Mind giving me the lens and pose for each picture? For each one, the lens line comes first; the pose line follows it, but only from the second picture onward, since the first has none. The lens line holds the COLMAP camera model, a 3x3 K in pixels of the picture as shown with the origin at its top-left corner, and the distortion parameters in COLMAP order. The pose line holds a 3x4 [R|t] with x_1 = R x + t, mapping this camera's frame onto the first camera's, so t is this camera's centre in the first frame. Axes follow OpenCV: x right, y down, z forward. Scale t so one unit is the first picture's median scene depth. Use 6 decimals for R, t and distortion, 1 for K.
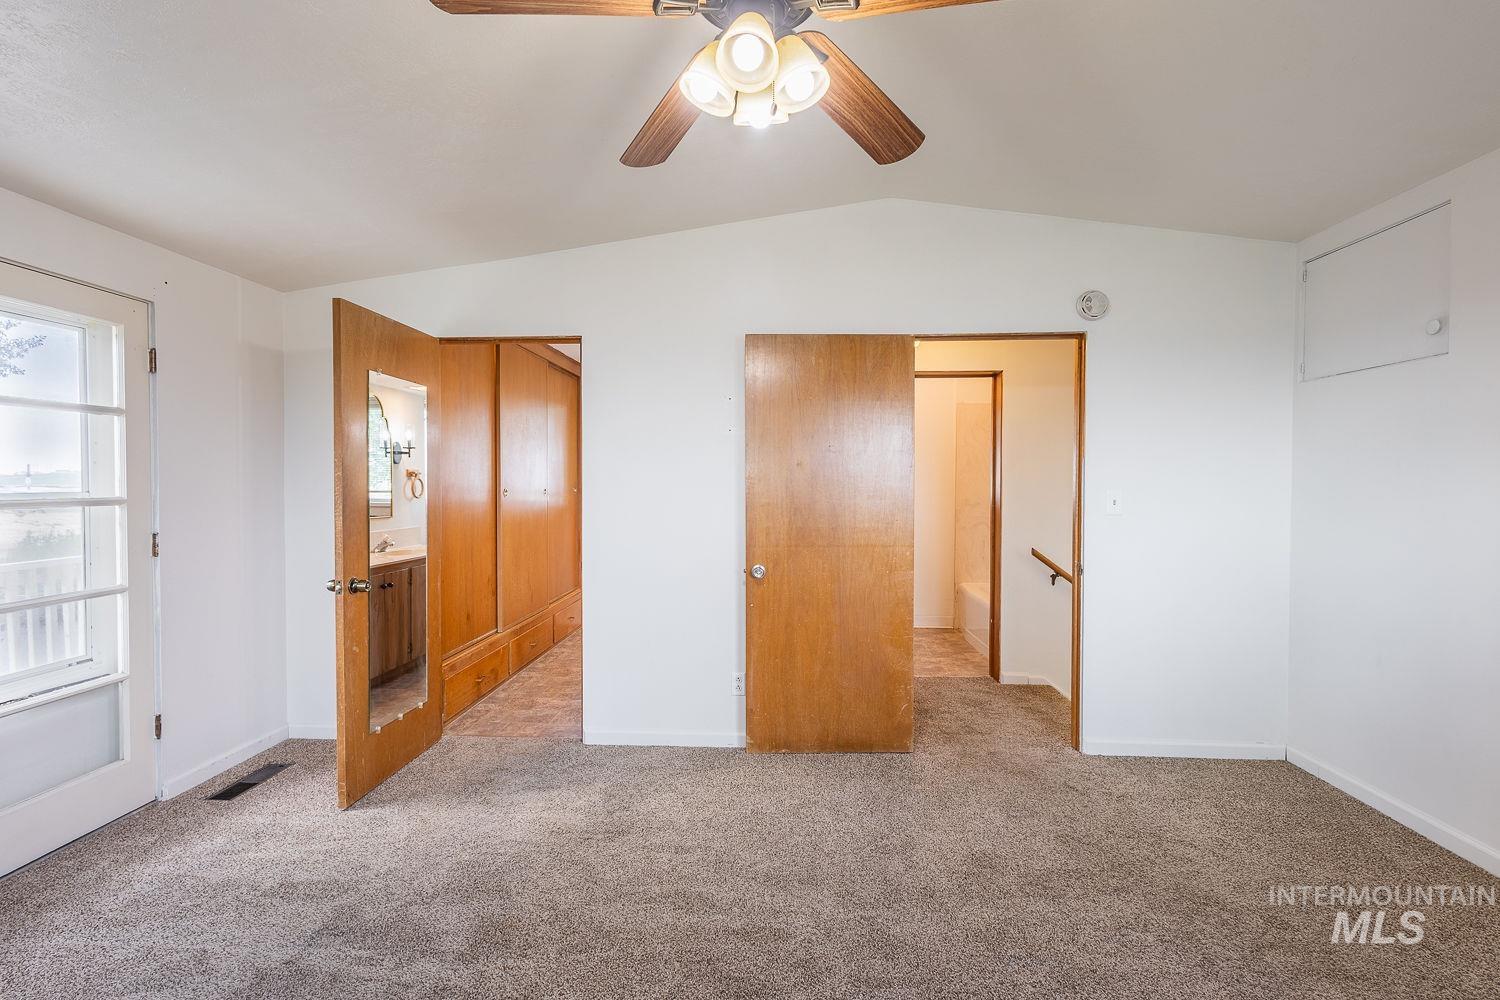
lens RADIAL K [[704.1, 0, 750.0], [0, 704.1, 500.0], [0, 0, 1]] dist [0.004489, 0.000012]
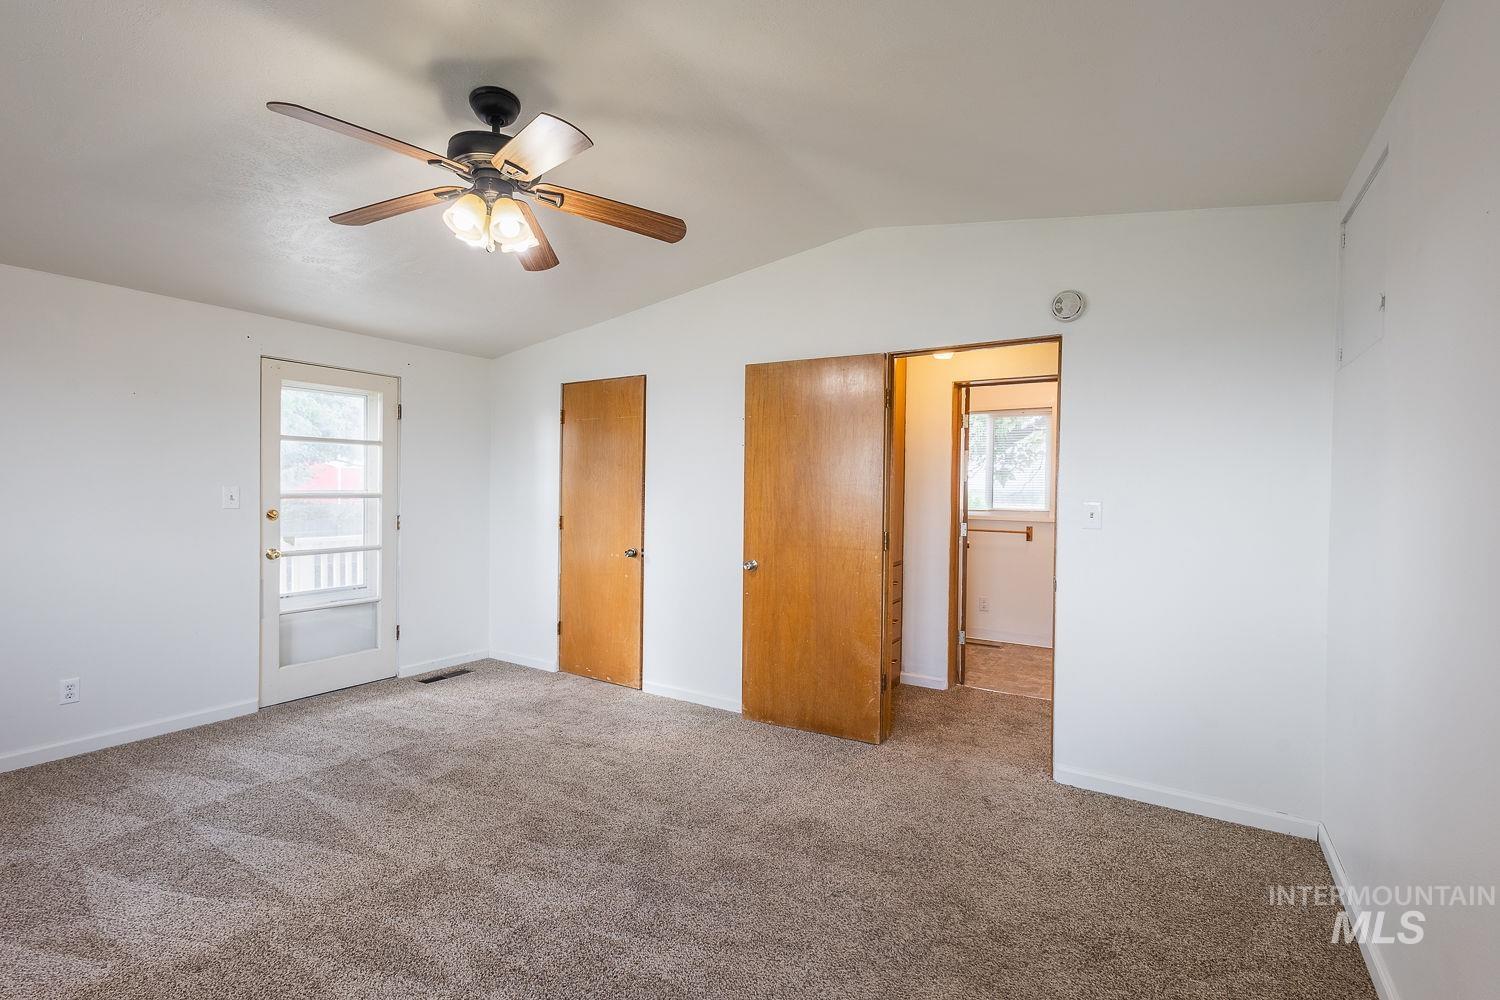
lens RADIAL K [[704.1, 0, 750.0], [0, 704.1, 500.0], [0, 0, 1]] dist [0.004489, 0.000012]
pose [[0.868274, 0.017681, -0.495770, 0.684502], [-0.025533, 0.999633, -0.009067, 0.004176], [0.495427, 0.020531, 0.868407, -0.031741]]
